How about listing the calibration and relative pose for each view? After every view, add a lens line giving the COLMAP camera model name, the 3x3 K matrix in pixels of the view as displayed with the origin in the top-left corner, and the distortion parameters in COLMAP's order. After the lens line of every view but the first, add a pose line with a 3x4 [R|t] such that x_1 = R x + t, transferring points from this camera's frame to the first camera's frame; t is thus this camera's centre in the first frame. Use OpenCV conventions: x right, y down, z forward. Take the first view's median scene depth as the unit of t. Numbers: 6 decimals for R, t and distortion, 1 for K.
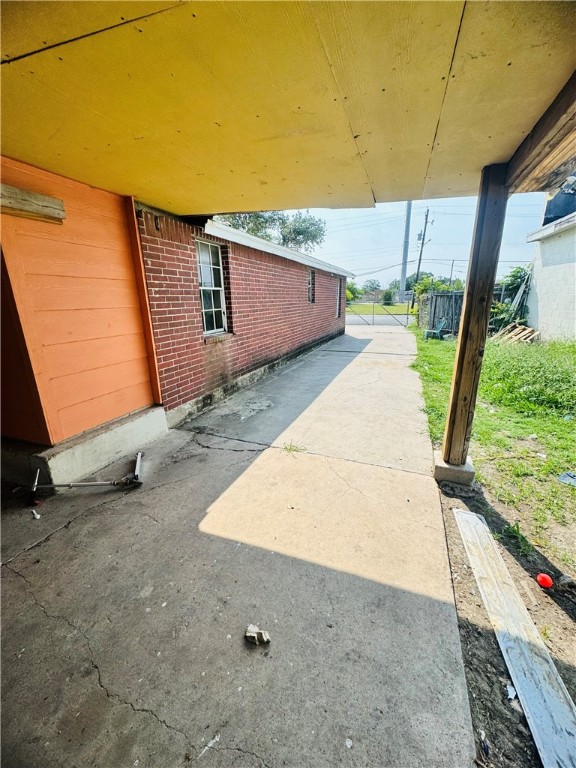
lens RADIAL K [[306.4, 0, 288.4], [0, 306.4, 383.3], [0, 0, 1]] dist [-0.003549, 0.000244]
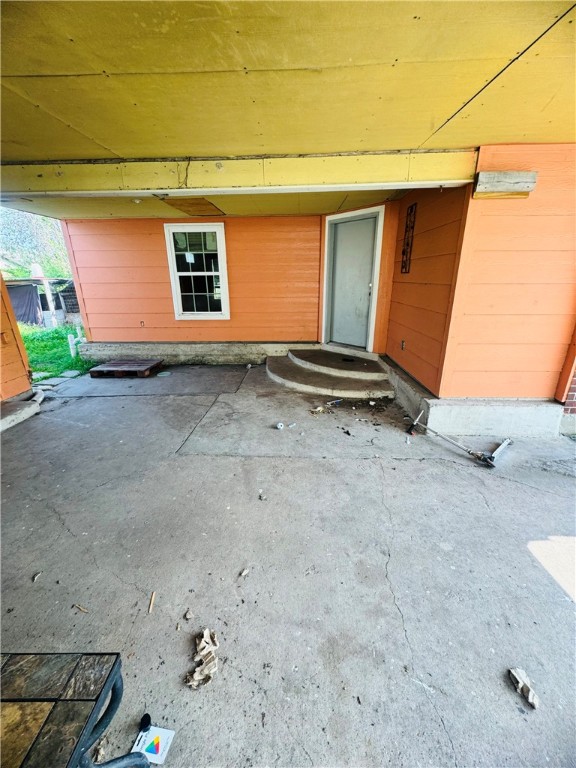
lens RADIAL K [[306.4, 0, 288.4], [0, 306.4, 383.3], [0, 0, 1]] dist [-0.003549, 0.000244]
pose [[0.325936, 0.321707, -0.888972, 0.093427], [-0.253048, 0.935698, 0.245838, 0.004227], [0.910896, 0.144825, 0.386385, -0.016251]]
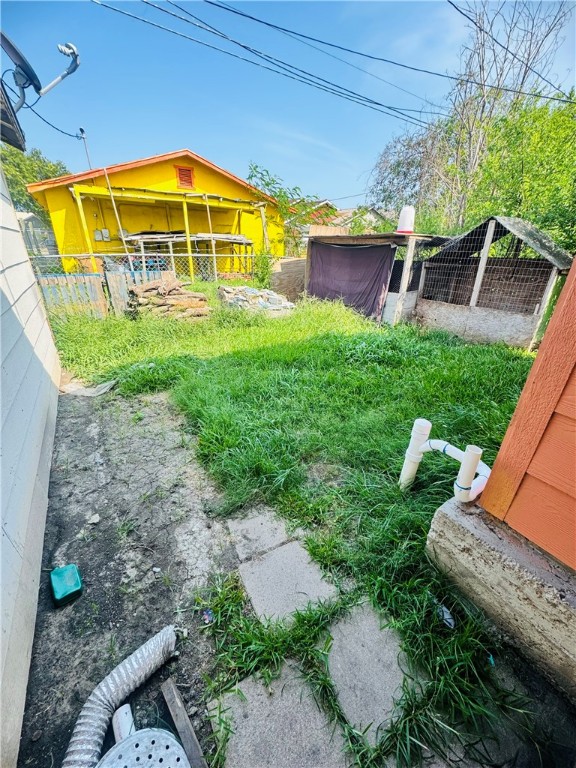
lens RADIAL K [[306.4, 0, 288.4], [0, 306.4, 383.3], [0, 0, 1]] dist [-0.003549, 0.000244]
pose [[-0.605781, 0.343943, -0.717449, -2.153739], [-0.223945, 0.791569, 0.568565, 0.273017], [0.763465, 0.505095, -0.402493, -0.739483]]
